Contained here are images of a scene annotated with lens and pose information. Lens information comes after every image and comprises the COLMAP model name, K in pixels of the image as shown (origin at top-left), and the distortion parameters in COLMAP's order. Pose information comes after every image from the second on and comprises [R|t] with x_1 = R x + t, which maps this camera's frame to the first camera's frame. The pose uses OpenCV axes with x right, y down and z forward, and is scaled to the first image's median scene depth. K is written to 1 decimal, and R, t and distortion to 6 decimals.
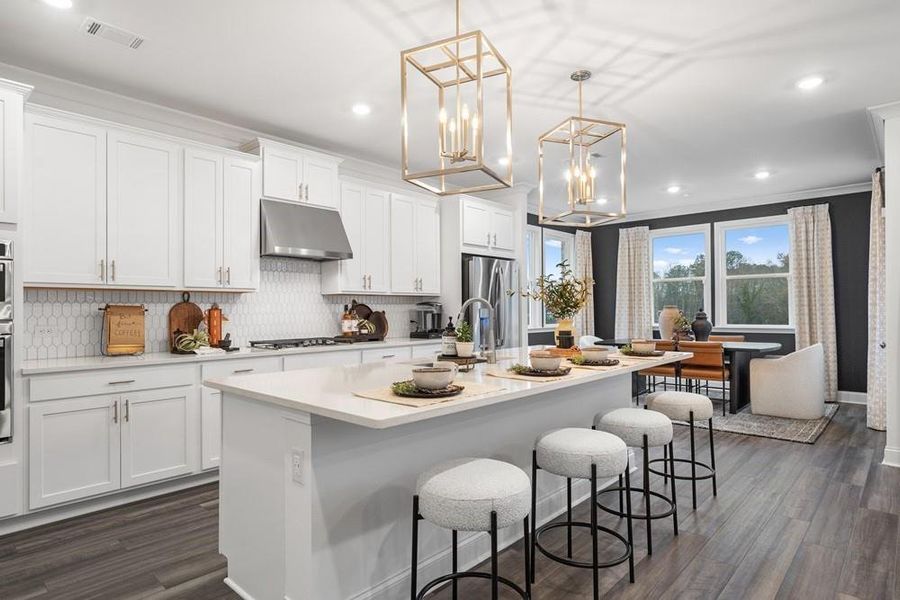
lens RADIAL K [[498.7, 0, 448.7], [0, 498.7, 303.7], [0, 0, 1]] dist [0.007715, 0.004443]
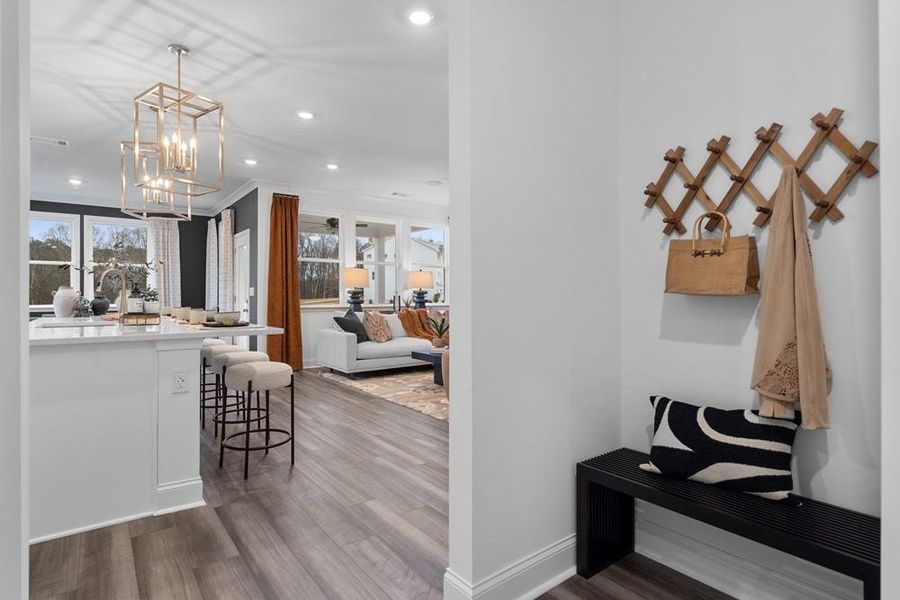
lens RADIAL K [[471.5, 0, 453.4], [0, 471.5, 296.5], [0, 0, 1]] dist [-0.000886, -0.000353]
pose [[0.170476, 0.006631, 0.985339, -0.415352], [-0.007249, 0.999959, -0.005476, 0.023882], [-0.985335, -0.006209, 0.170517, -0.005791]]
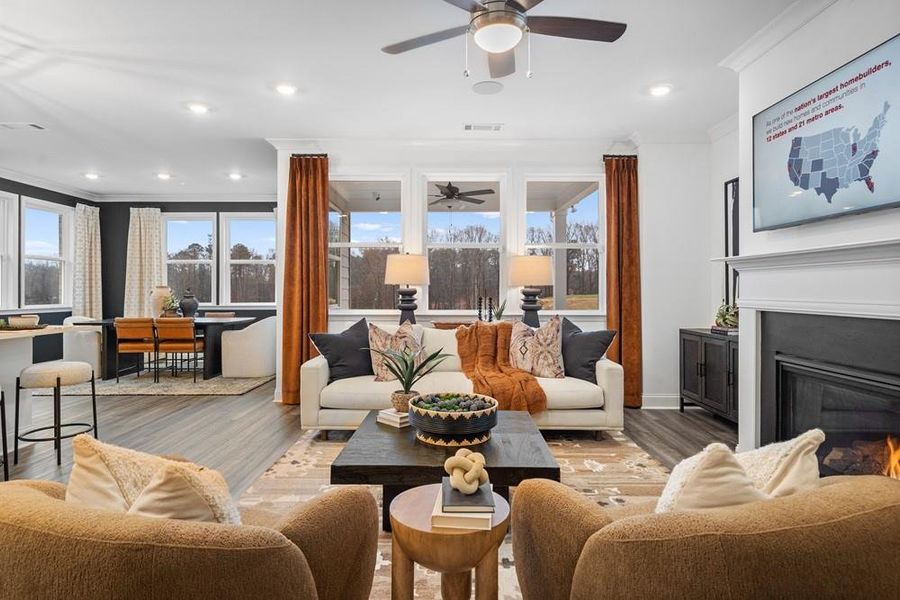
lens RADIAL K [[498.7, 0, 446.2], [0, 498.7, 292.3], [0, 0, 1]] dist [0.007715, 0.004443]
pose [[0.739397, 0.004677, 0.673253, 0.172138], [-0.011953, 0.999909, 0.006181, 0.004353], [-0.673164, -0.012618, 0.739386, -0.184751]]
